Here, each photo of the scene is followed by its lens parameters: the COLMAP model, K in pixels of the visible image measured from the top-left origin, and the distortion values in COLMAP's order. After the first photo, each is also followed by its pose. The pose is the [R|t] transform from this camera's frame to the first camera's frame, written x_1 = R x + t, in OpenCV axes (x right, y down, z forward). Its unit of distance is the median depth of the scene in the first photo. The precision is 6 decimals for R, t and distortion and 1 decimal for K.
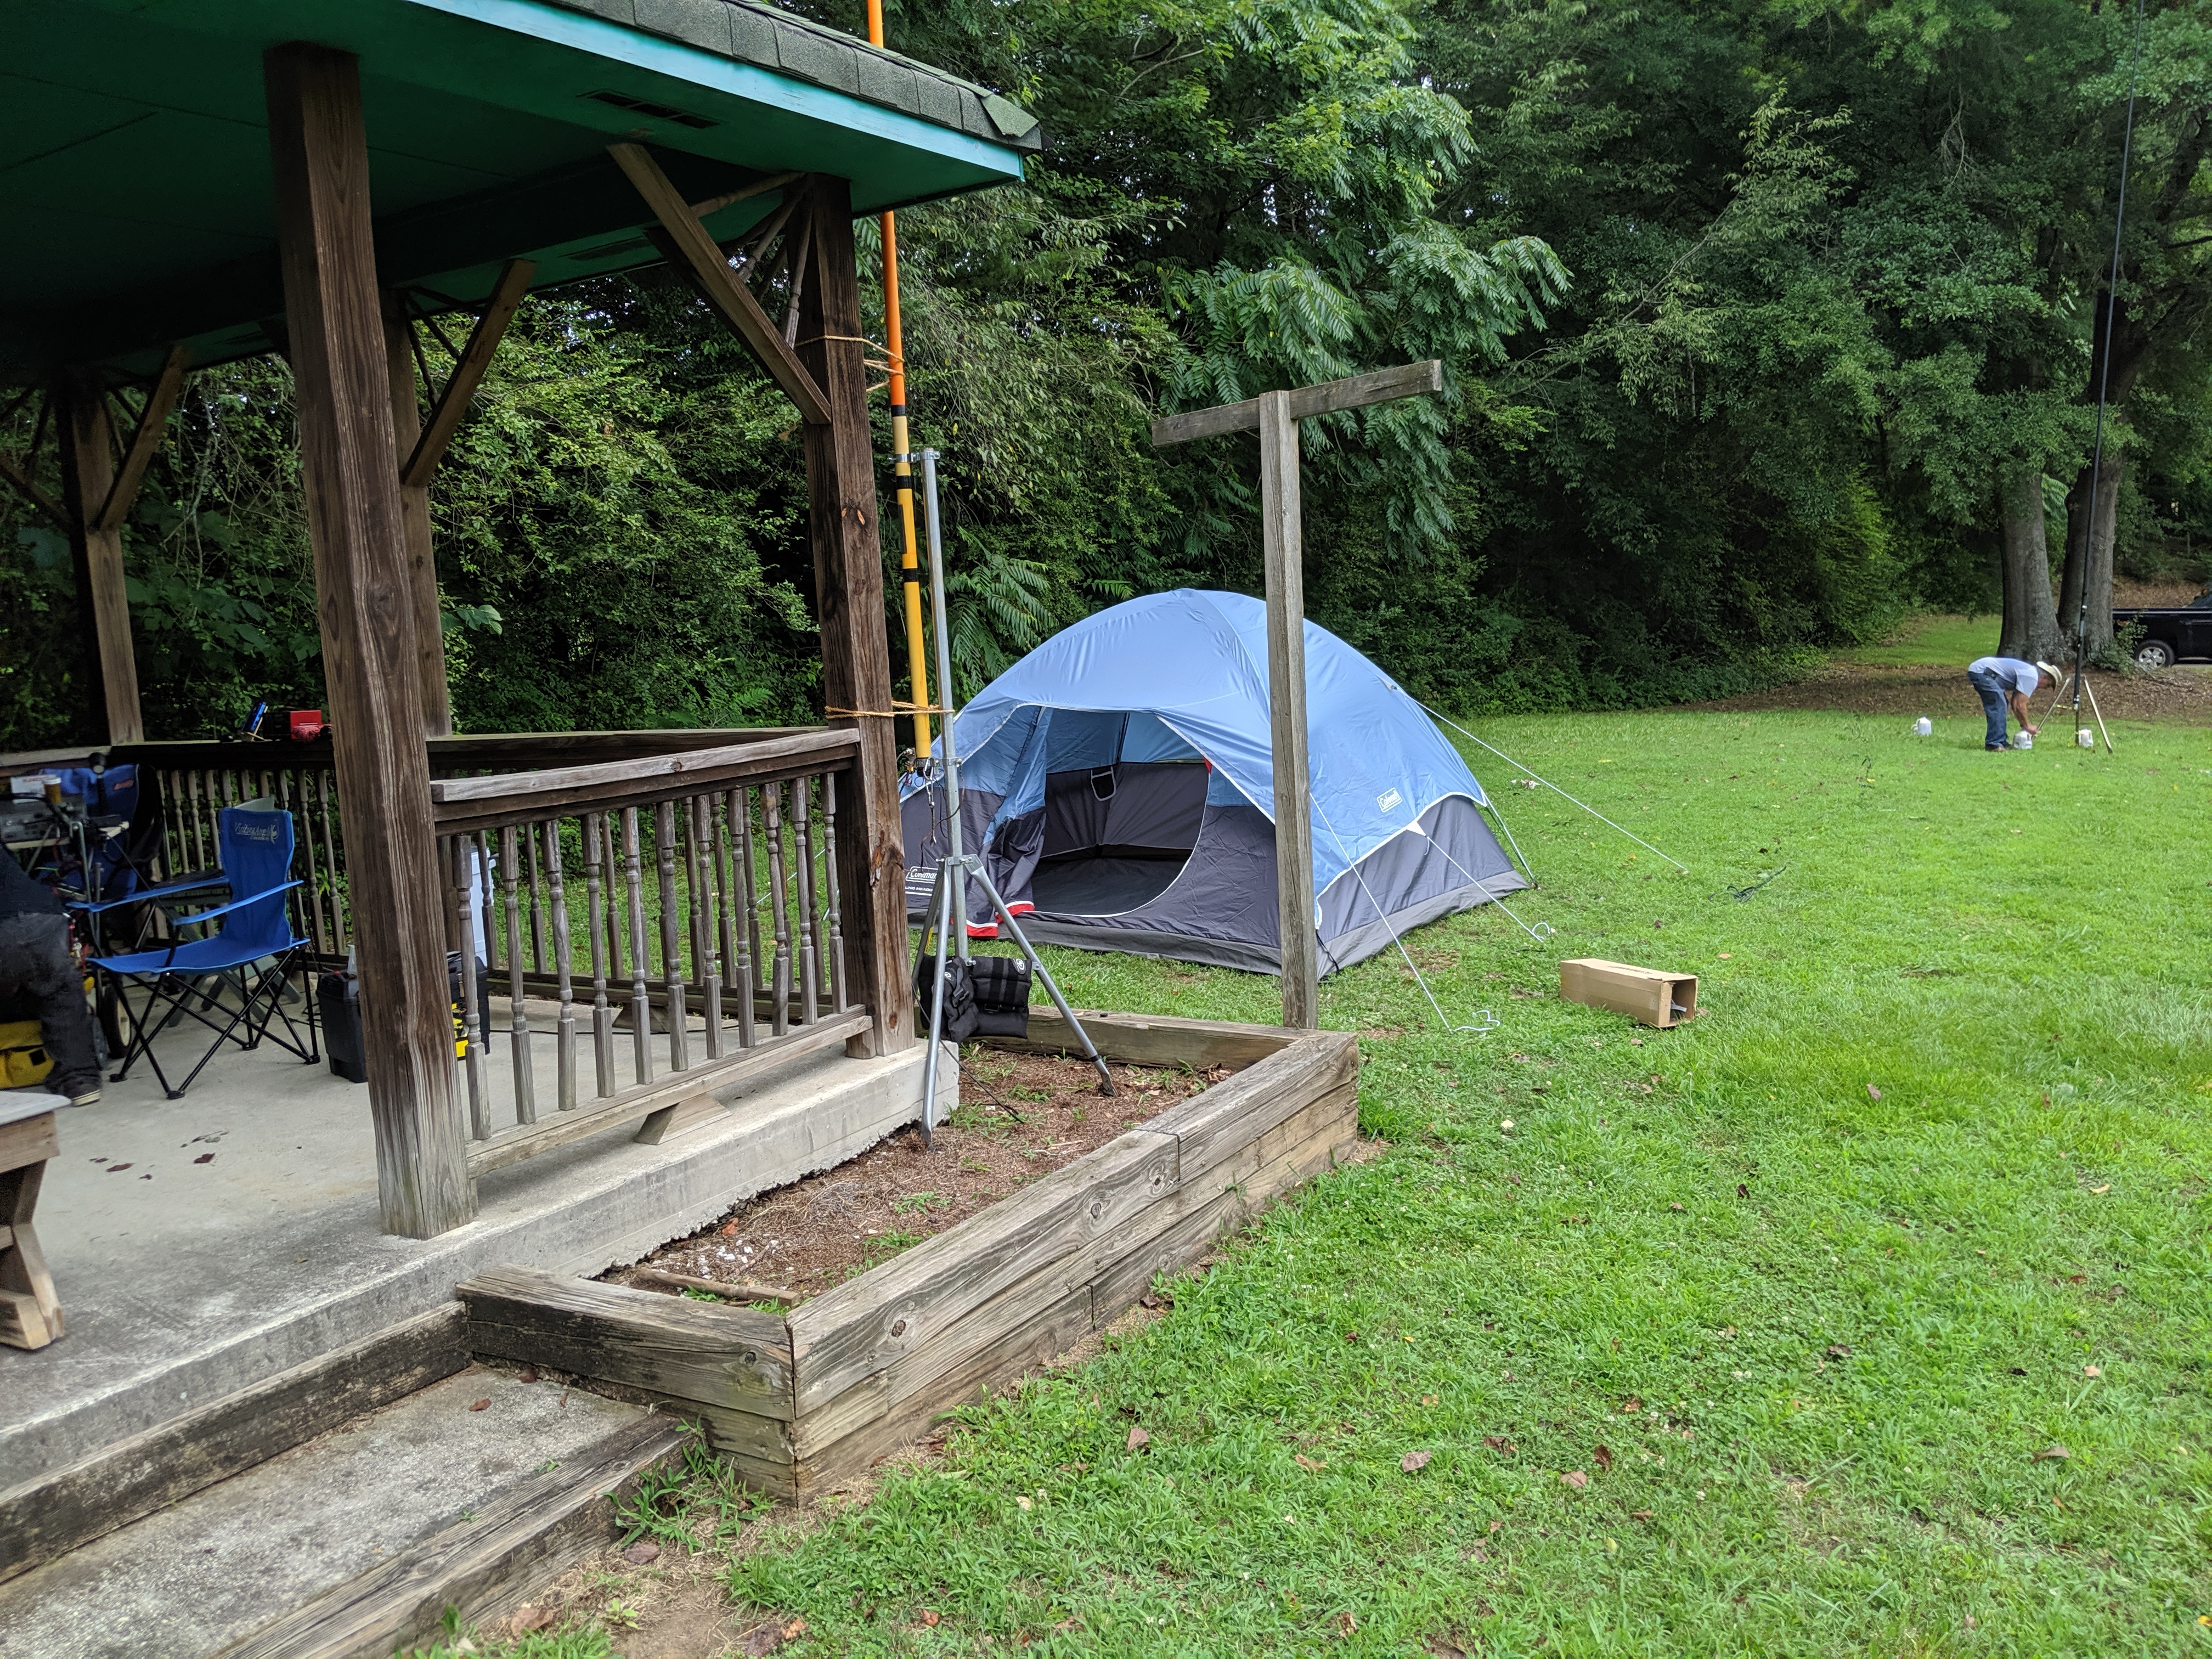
lens RADIAL K [[1787.9, 0, 1113.9], [0, 1787.9, 782.8], [0, 0, 1]] dist [0.116987, -0.187174]
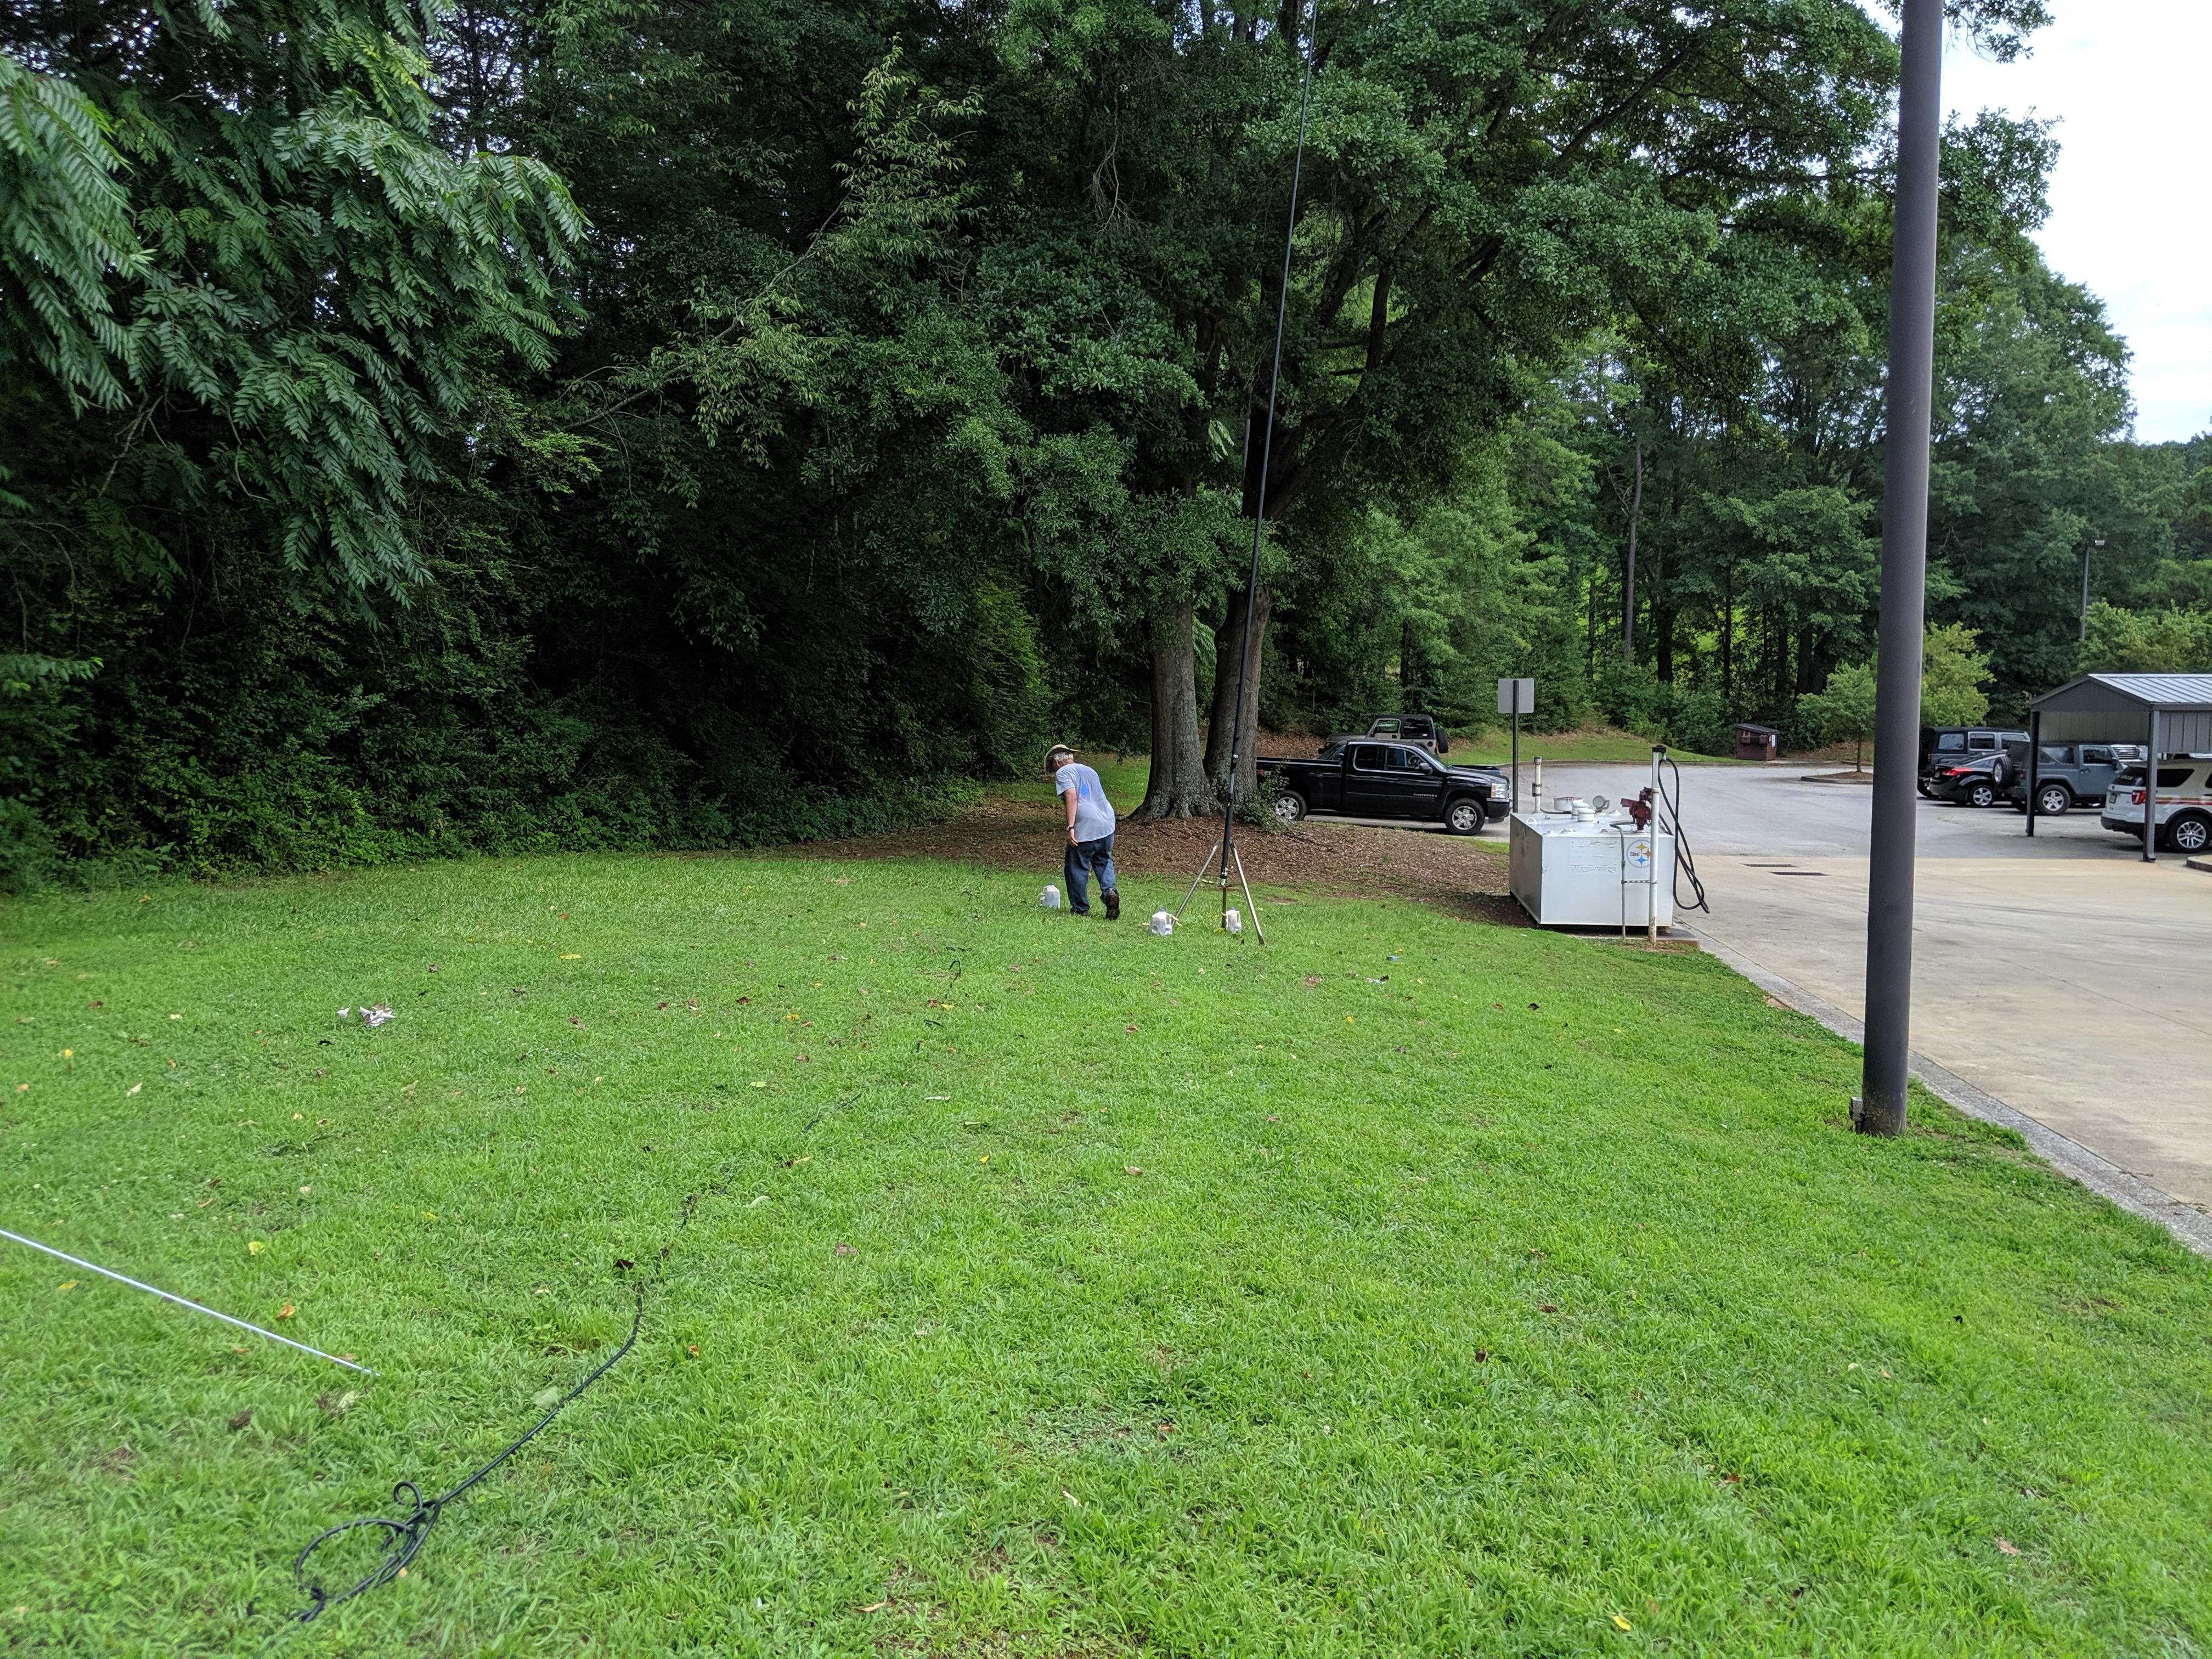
lens RADIAL K [[1787.9, 0, 1113.9], [0, 1787.9, 782.8], [0, 0, 1]] dist [0.116987, -0.187174]
pose [[0.908549, 0.051157, 0.414634, 0.139890], [-0.025902, 0.997463, -0.066311, -0.027408], [-0.416975, 0.049507, 0.907569, 0.271595]]
